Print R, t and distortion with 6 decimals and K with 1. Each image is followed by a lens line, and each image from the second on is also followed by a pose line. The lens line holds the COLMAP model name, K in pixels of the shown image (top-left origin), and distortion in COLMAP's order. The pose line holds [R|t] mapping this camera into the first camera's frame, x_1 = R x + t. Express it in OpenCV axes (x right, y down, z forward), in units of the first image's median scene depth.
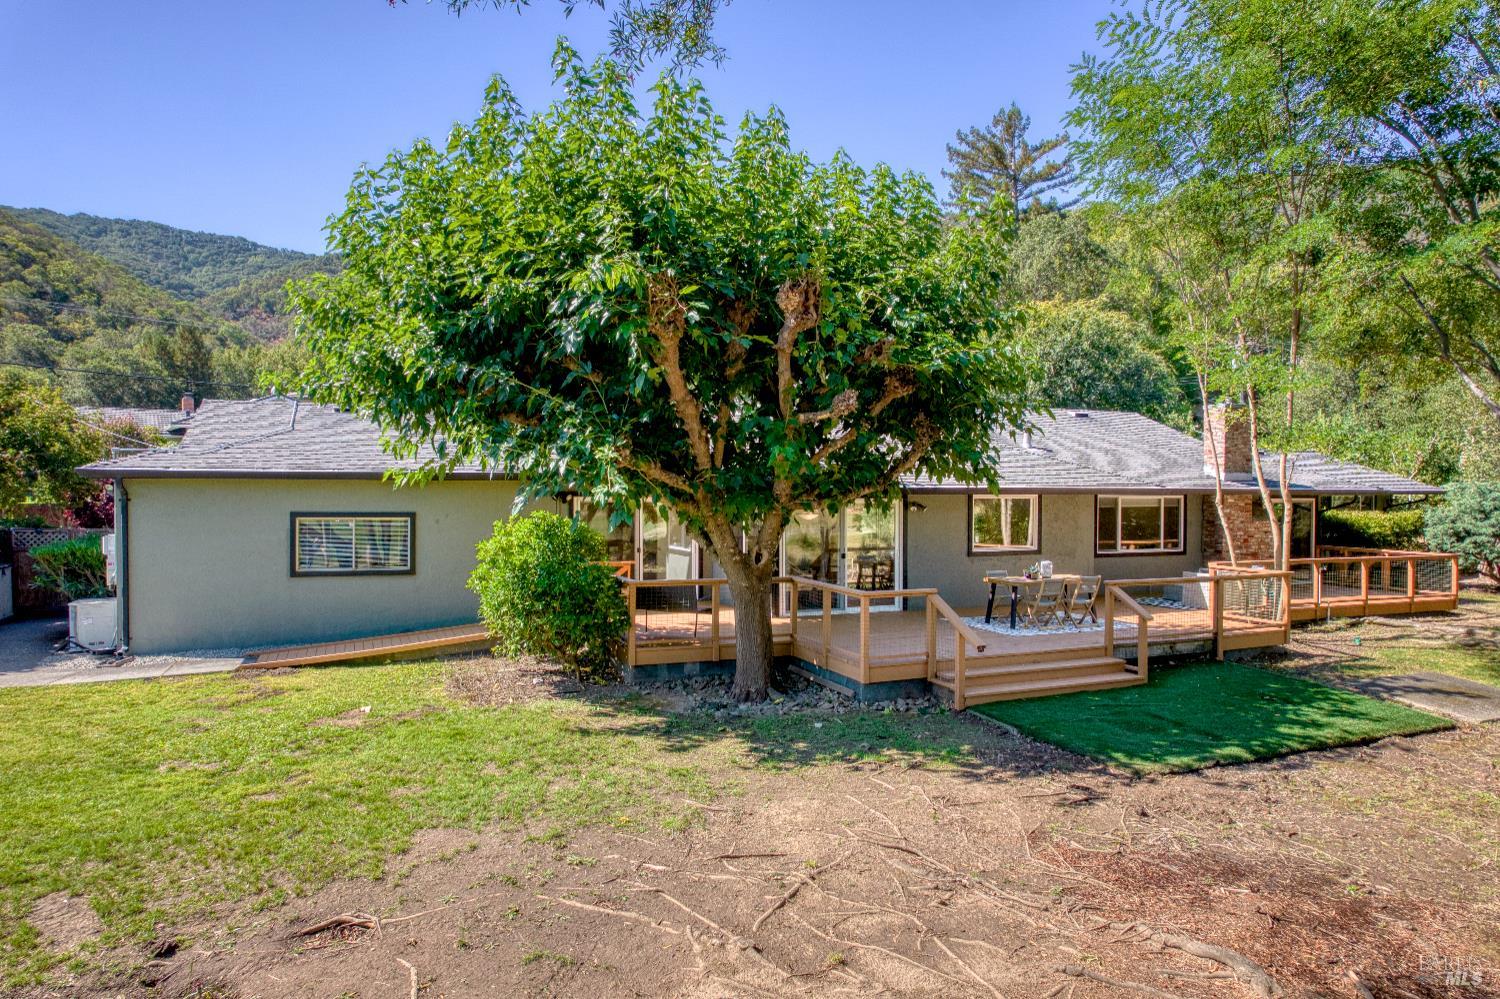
lens RADIAL K [[969.3, 0, 750.0], [0, 969.3, 499.5], [0, 0, 1]] dist [-0.095318, 0.081227]
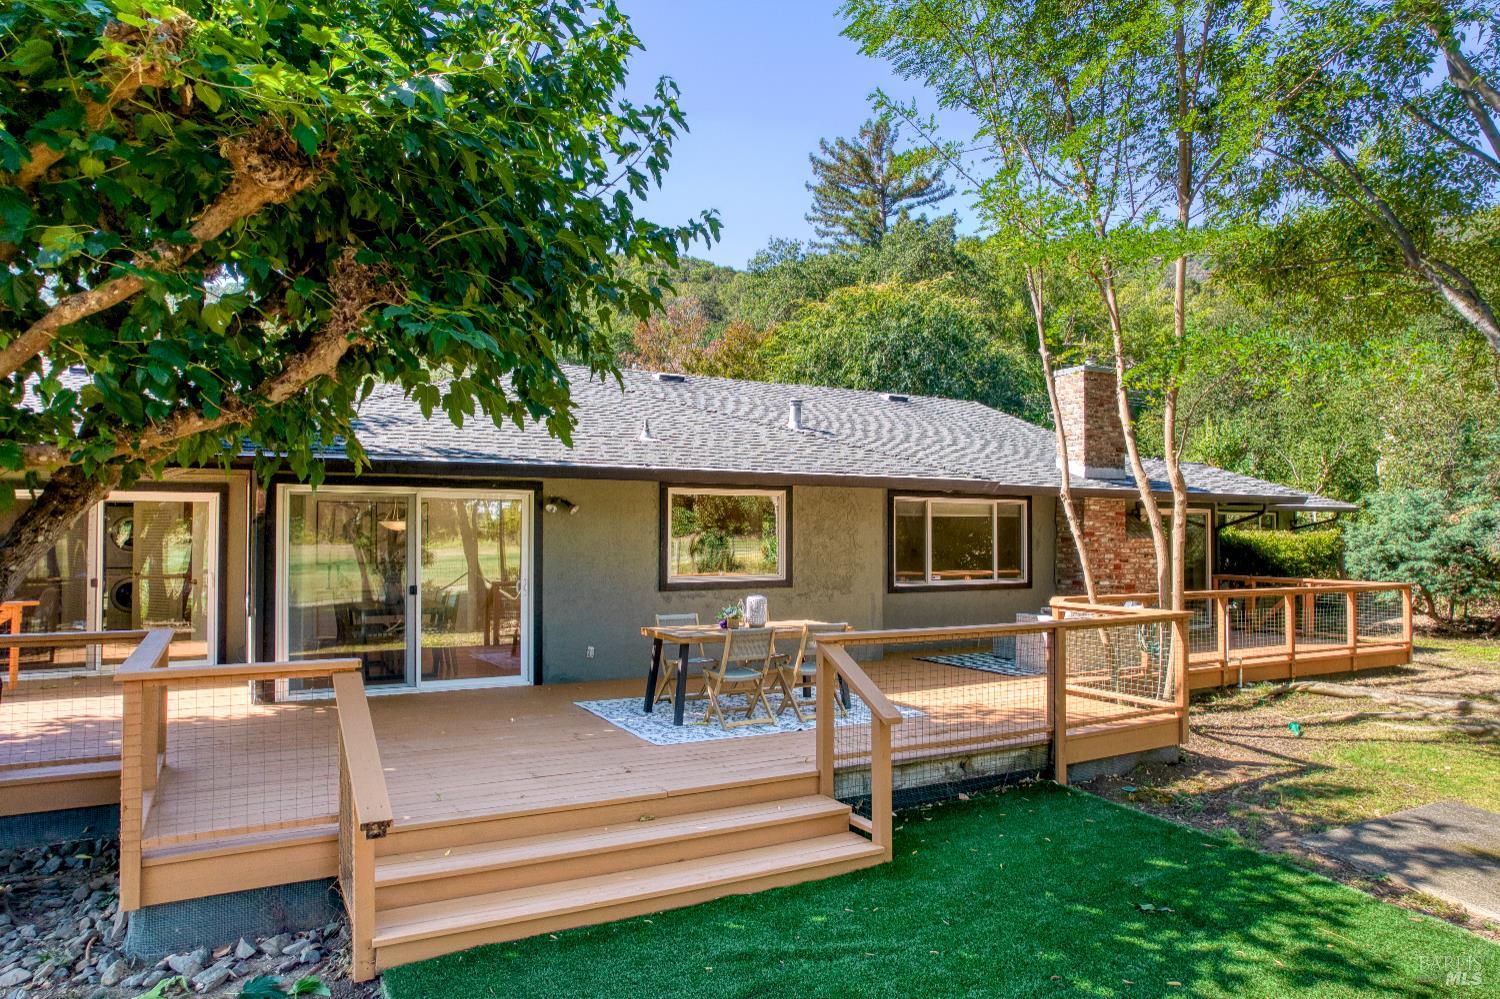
lens RADIAL K [[969.3, 0, 750.0], [0, 969.3, 499.5], [0, 0, 1]] dist [-0.095318, 0.081227]
pose [[0.994681, 0.002467, 0.102976, 0.212857], [0.002382, 0.998895, -0.046946, 0.029857], [-0.102978, 0.046941, 0.993575, 0.385547]]
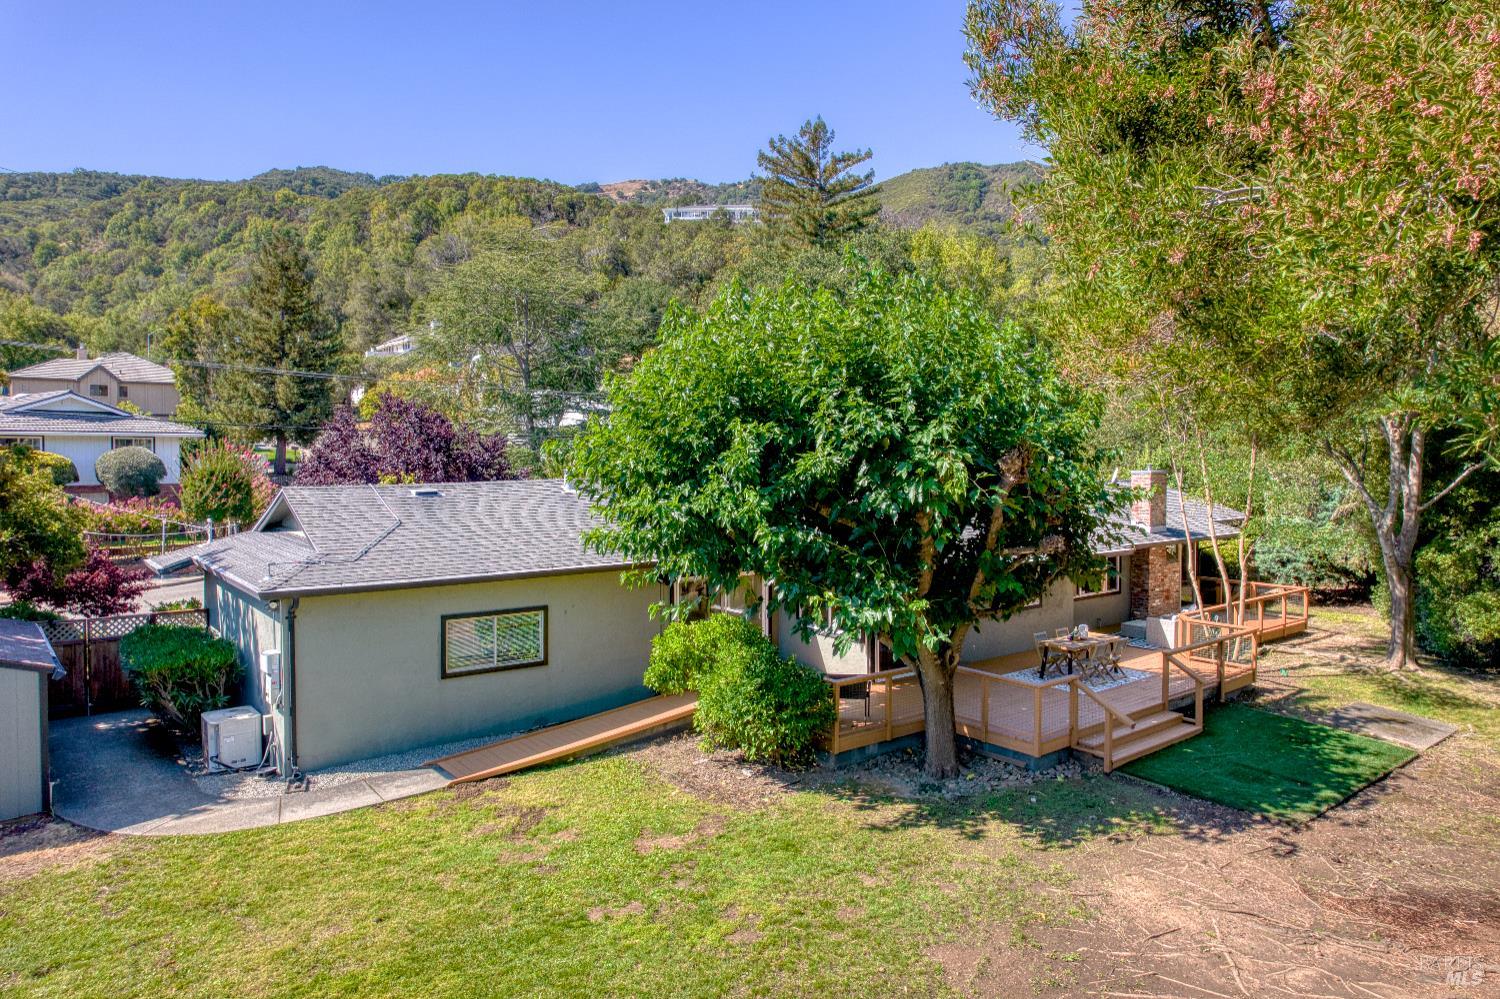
lens RADIAL K [[983.4, 0, 751.2], [0, 983.4, 447.6], [0, 0, 1]] dist [-0.078068, 0.018731]
pose [[0.961448, 0.001178, 0.274985, -0.385236], [0.002961, 0.999888, -0.014639, -0.127750], [-0.274972, 0.014889, 0.961337, -0.078116]]
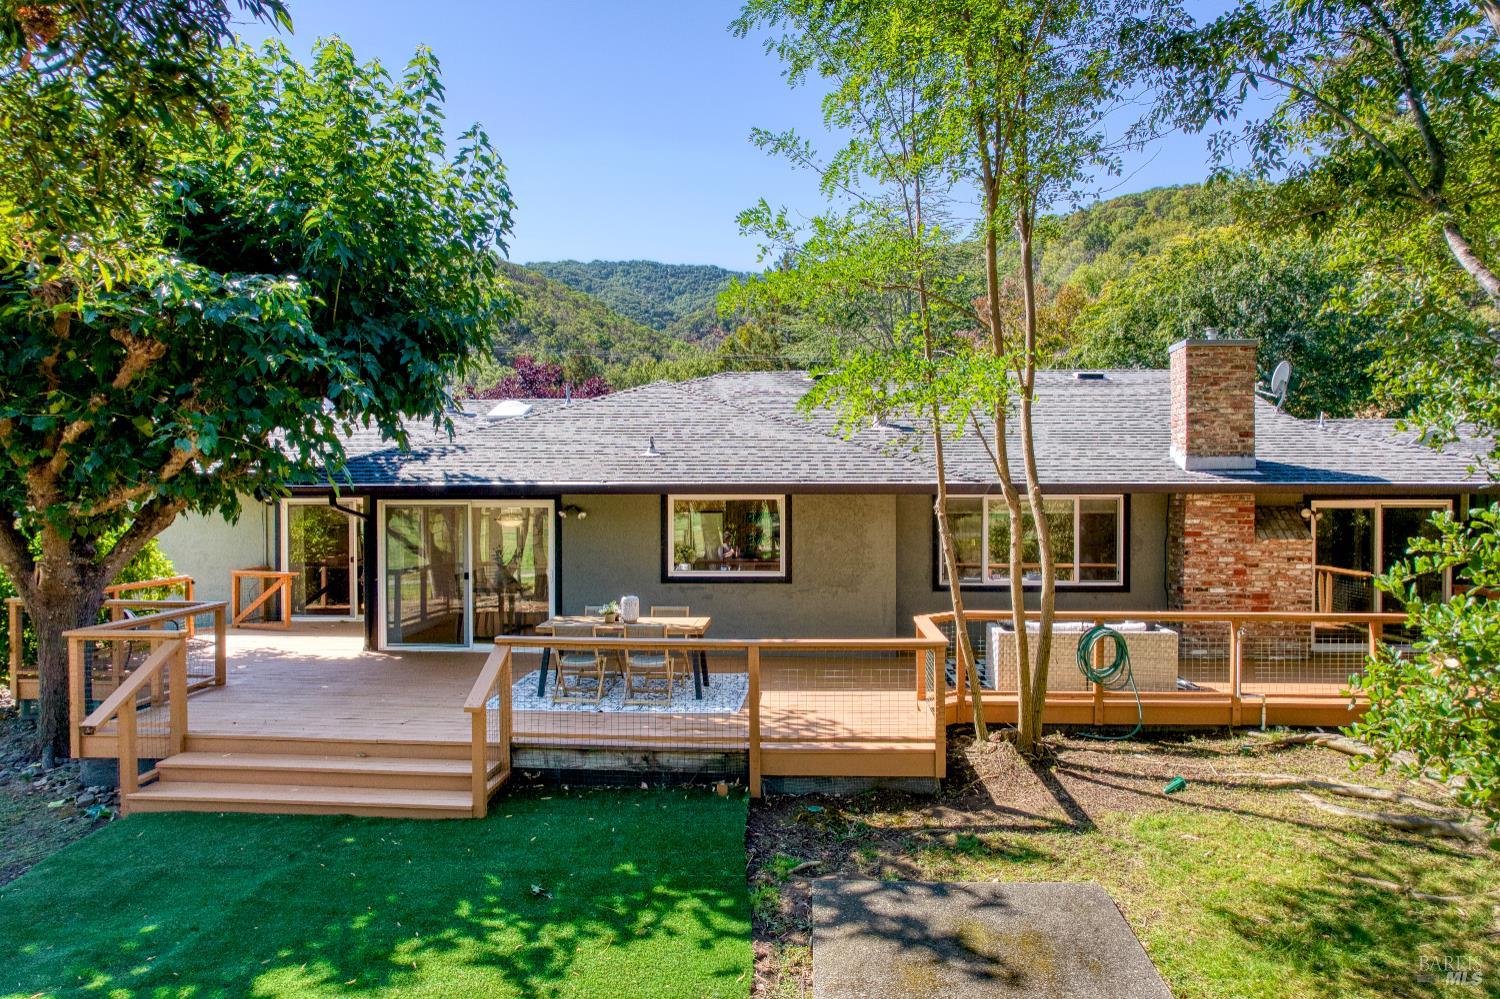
lens RADIAL K [[957.1, 0, 754.8], [0, 957.1, 504.1], [0, 0, 1]] dist [-0.080646, 0.063879]
pose [[0.892749, 0.002430, -0.450548, 0.581811], [-0.000116, 0.999987, 0.005164, -0.001670], [0.450554, -0.004558, 0.892737, 0.394639]]
